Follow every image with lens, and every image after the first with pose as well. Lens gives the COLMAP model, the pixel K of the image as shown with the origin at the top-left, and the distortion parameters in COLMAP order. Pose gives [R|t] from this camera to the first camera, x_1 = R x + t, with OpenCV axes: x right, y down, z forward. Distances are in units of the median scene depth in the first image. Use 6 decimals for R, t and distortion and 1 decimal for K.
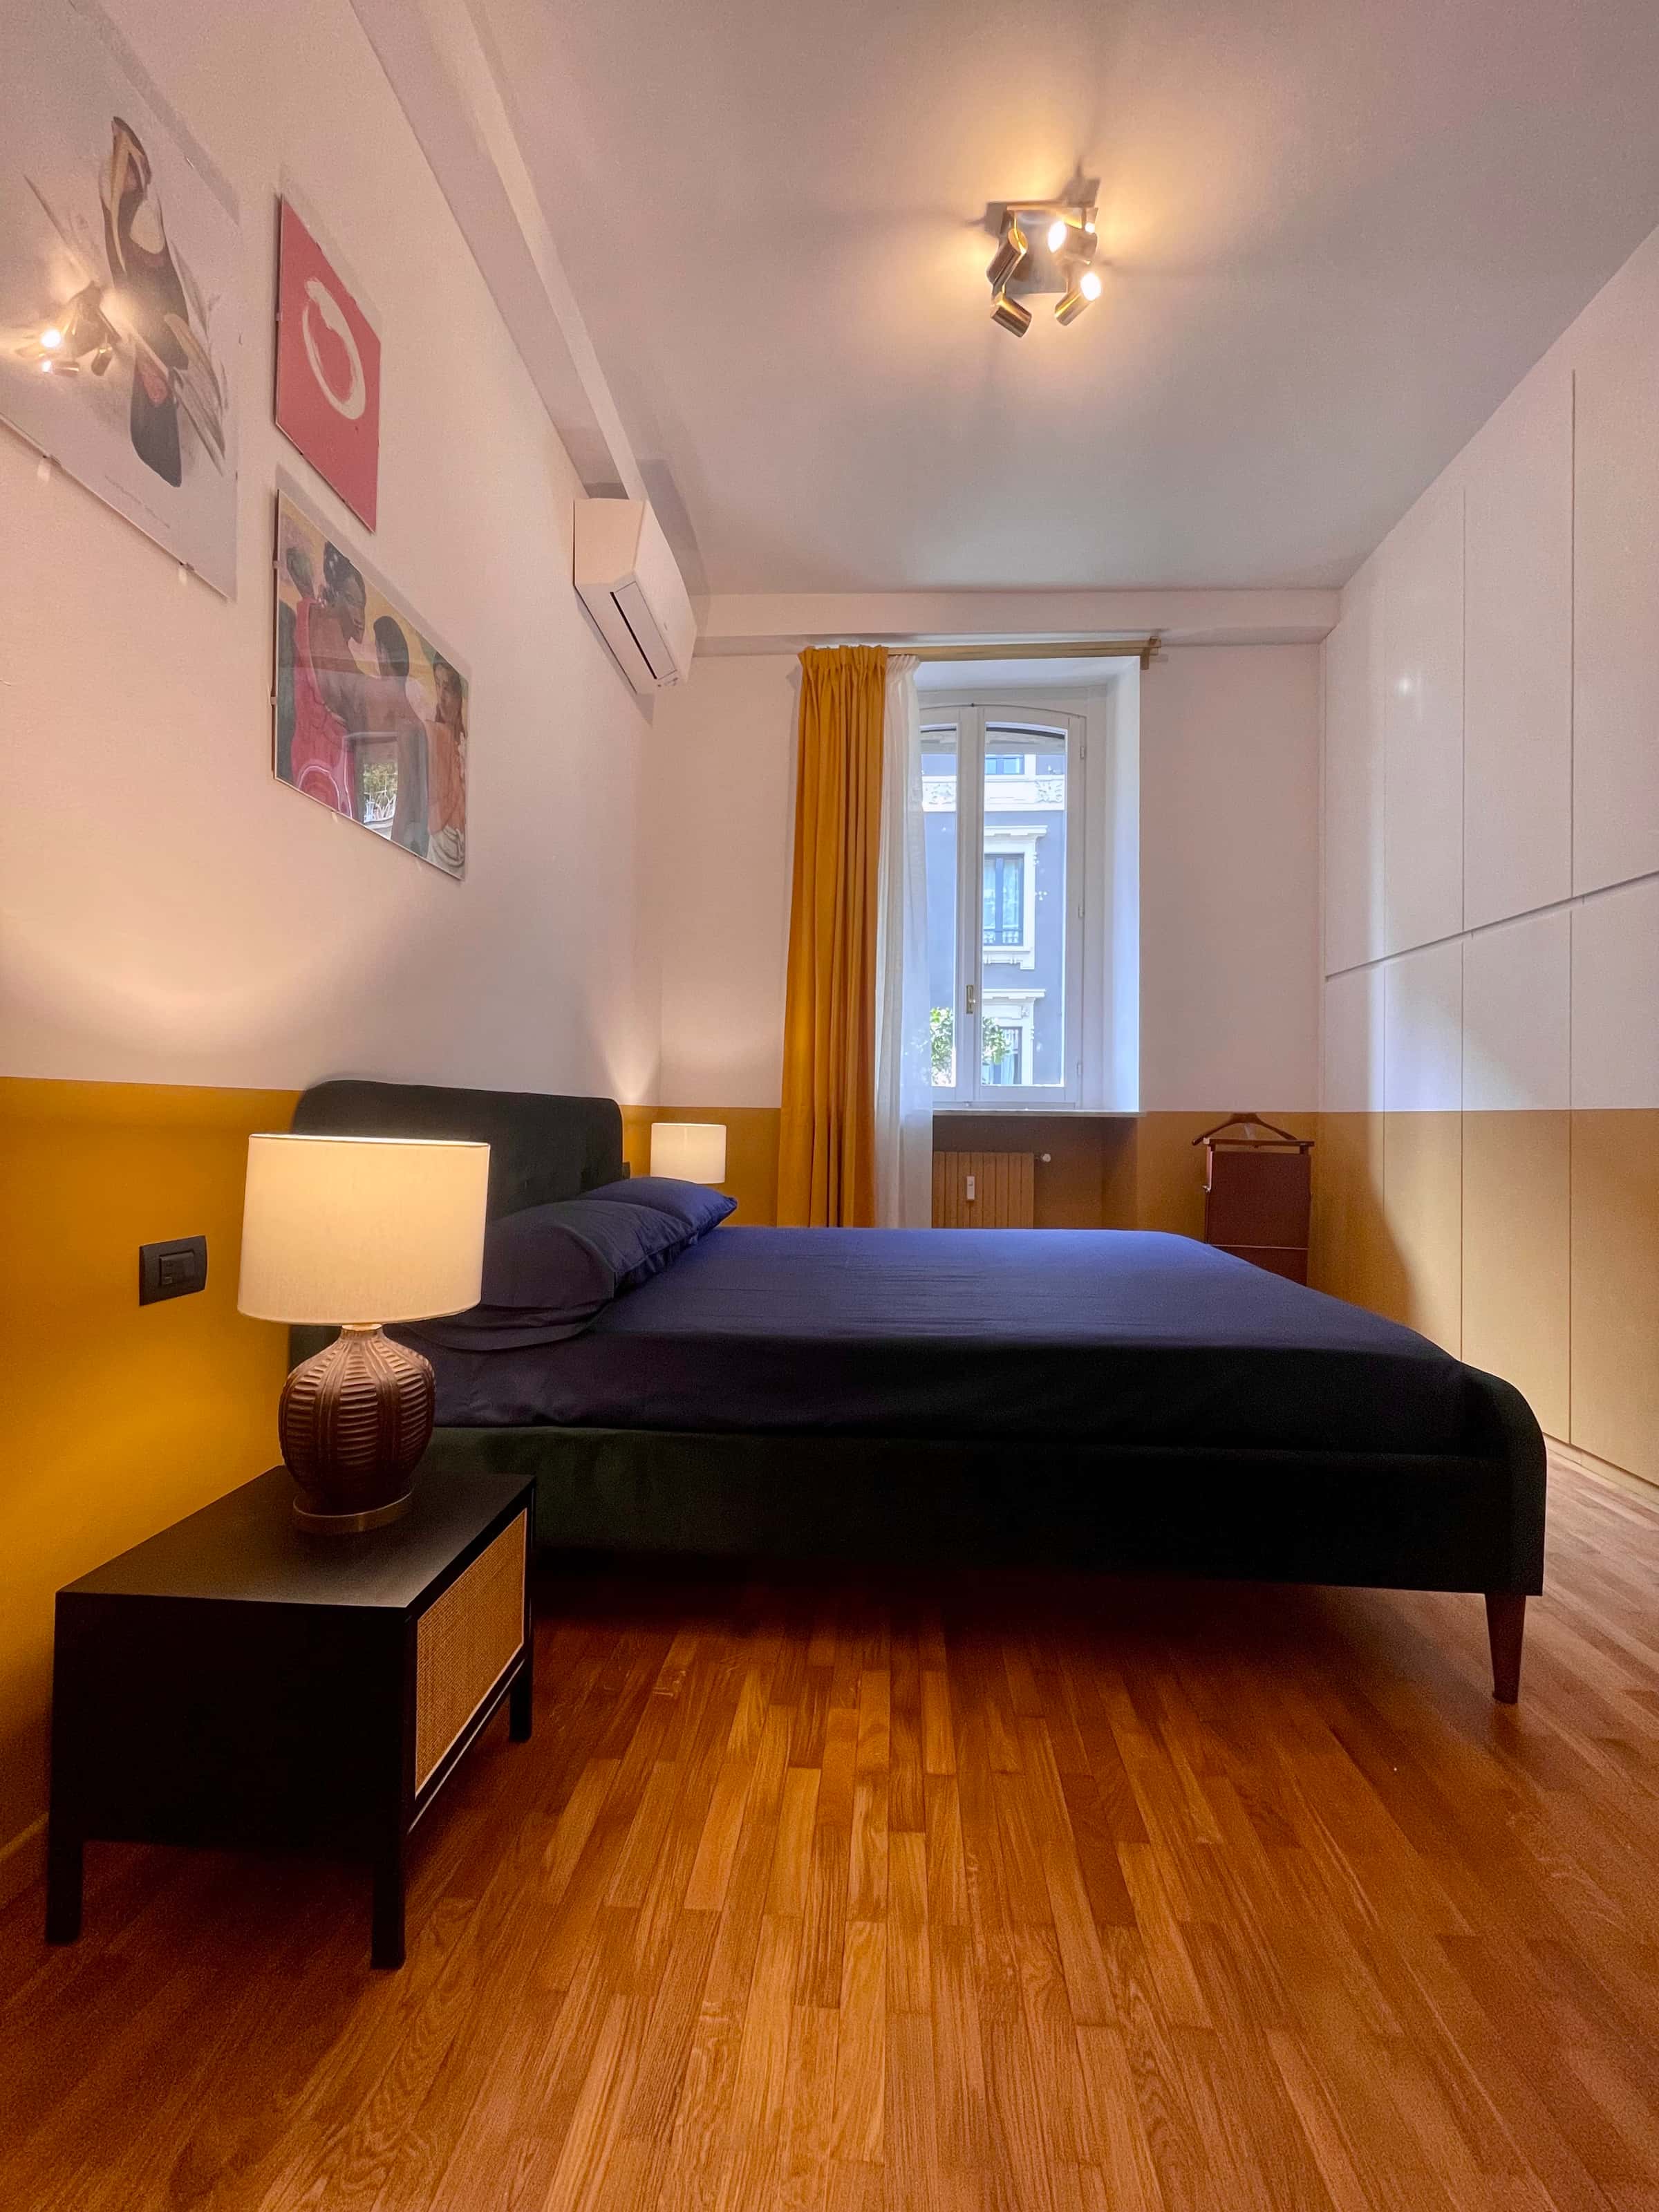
lens RADIAL K [[900.9, 0, 835.2], [0, 900.9, 1107.3], [0, 0, 1]] dist [0.006650, -0.000855]
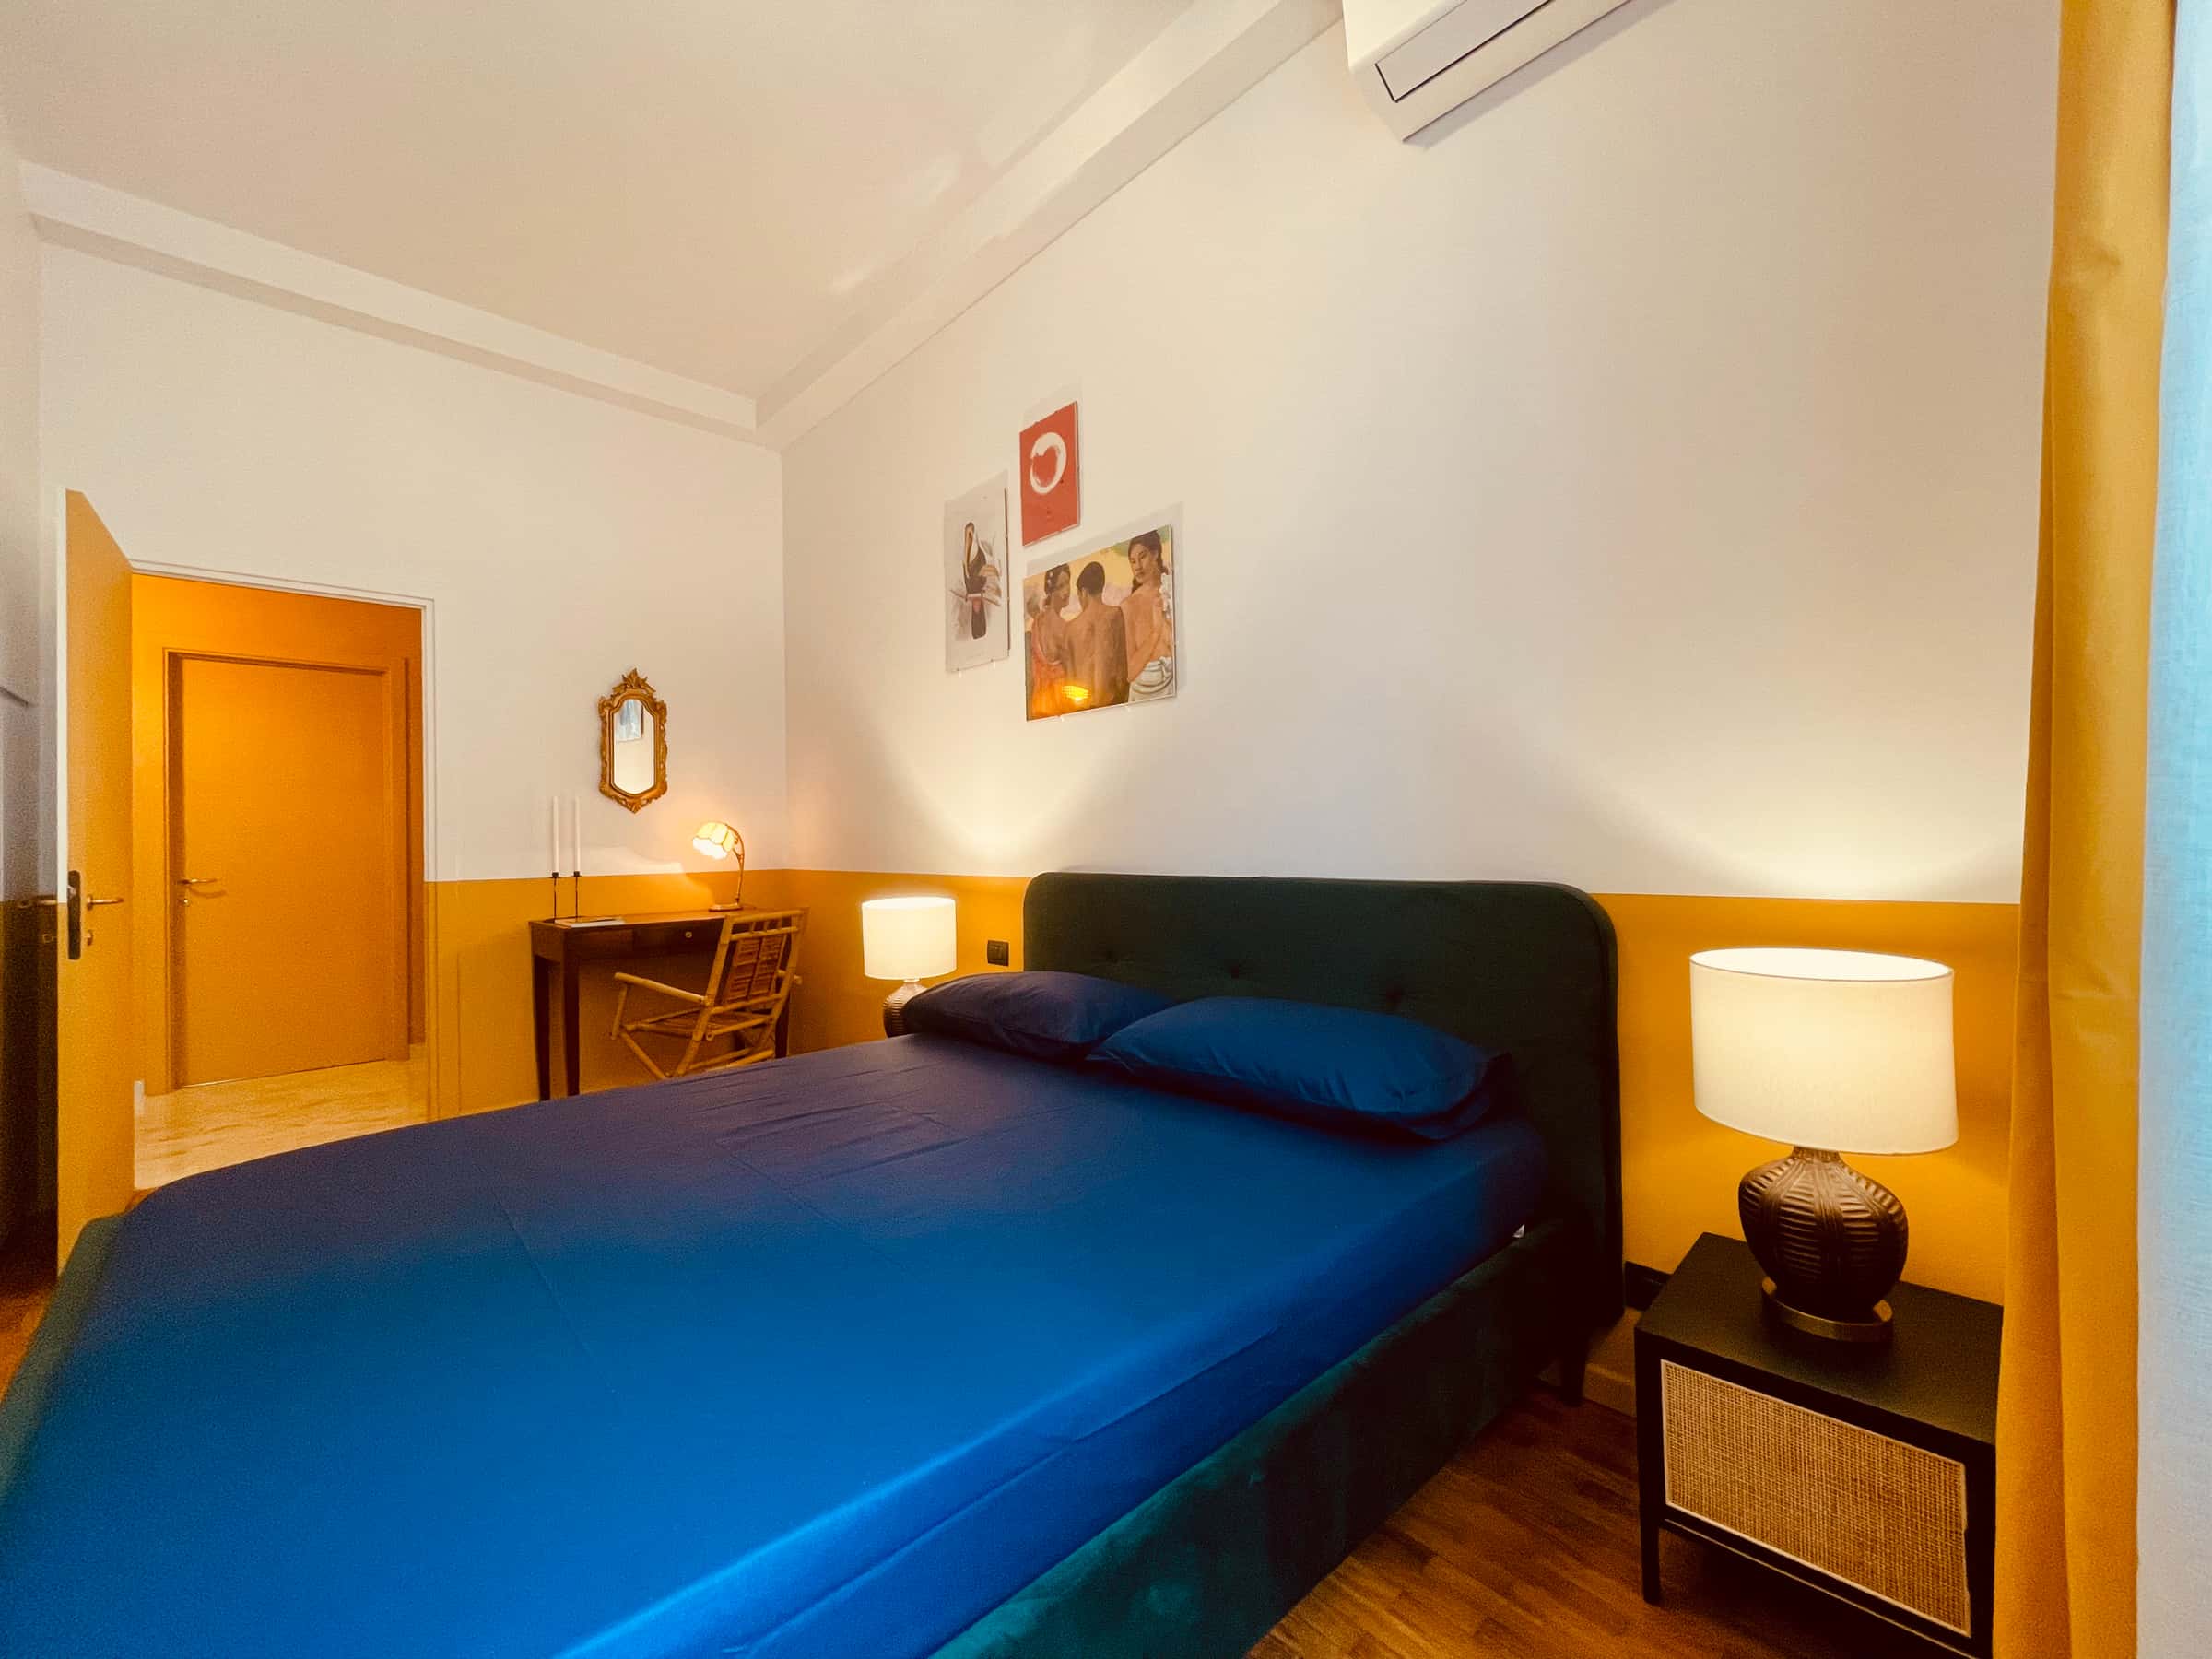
lens RADIAL K [[900.9, 0, 1111.7], [0, 900.9, 824.5], [0, 0, 1]] dist [0.006650, -0.000855]
pose [[-0.662497, -0.013052, -0.748951, 0.701074], [0.014381, 0.999442, -0.030137, -0.074889], [0.748926, -0.030736, -0.661940, 2.338749]]
